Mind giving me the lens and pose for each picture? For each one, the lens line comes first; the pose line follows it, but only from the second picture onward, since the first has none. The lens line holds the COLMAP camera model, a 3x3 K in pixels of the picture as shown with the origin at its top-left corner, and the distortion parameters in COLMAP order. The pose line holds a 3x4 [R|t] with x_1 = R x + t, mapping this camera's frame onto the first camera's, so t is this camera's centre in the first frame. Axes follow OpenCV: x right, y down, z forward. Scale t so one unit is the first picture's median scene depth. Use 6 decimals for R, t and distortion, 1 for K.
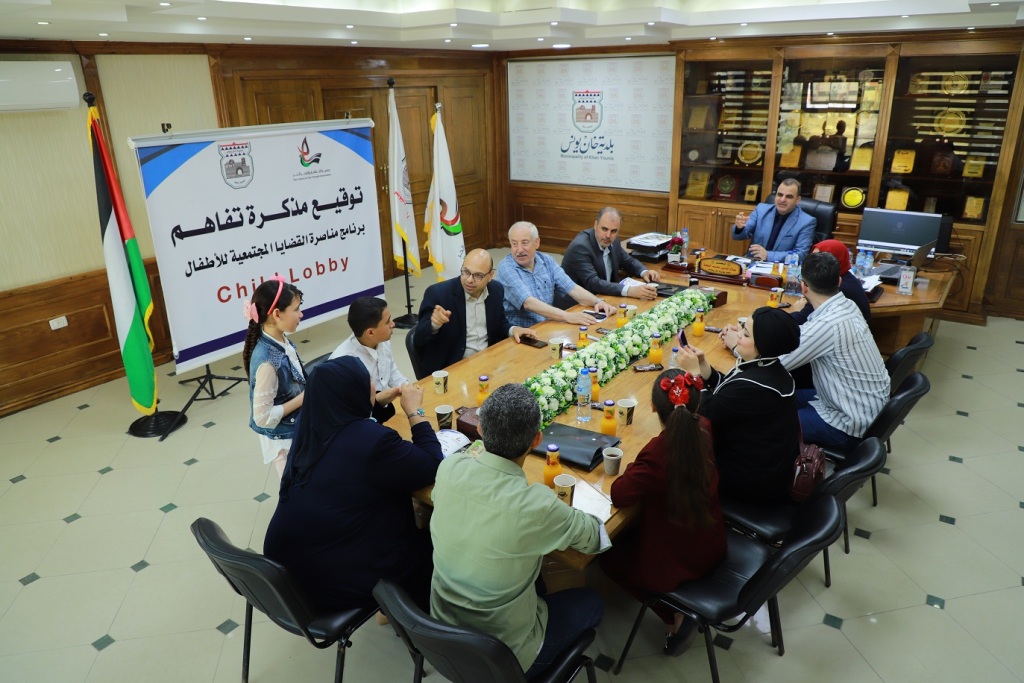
lens RADIAL K [[665.1, 0, 512.8], [0, 665.1, 379.9], [0, 0, 1]] dist [-0.145421, 0.084434]
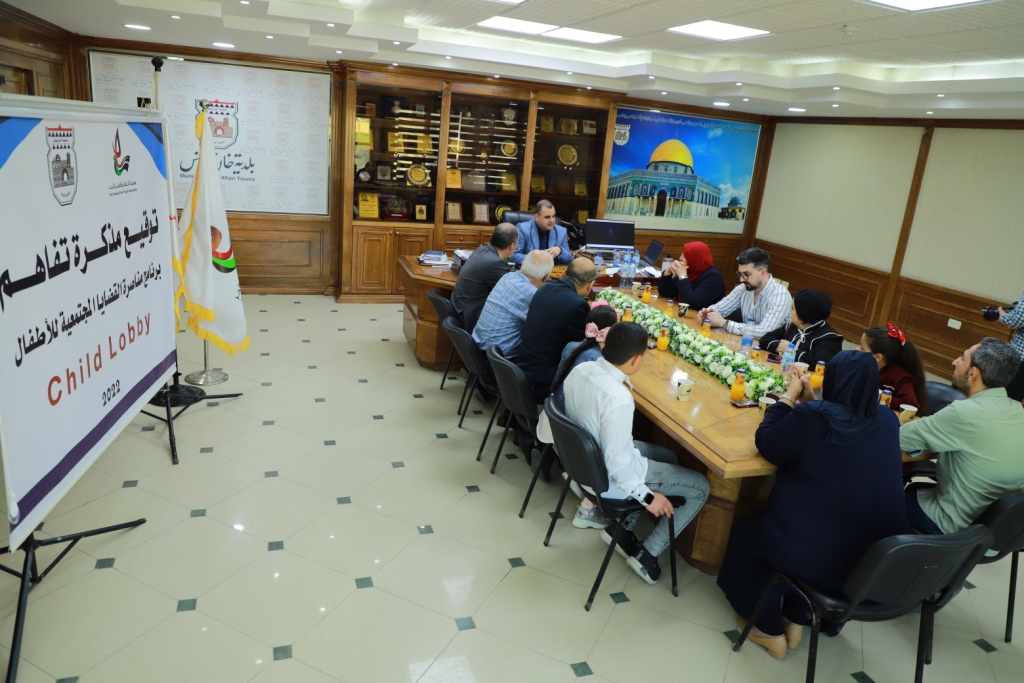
lens RADIAL K [[703.1, 0, 512.0], [0, 703.1, 341.5], [0, 0, 1]] dist [-0.079544, 0.045460]
pose [[0.575776, -0.154355, 0.802905, -0.651856], [0.240147, 0.970630, 0.014386, -0.082038], [-0.781544, 0.184532, 0.595933, 0.307319]]
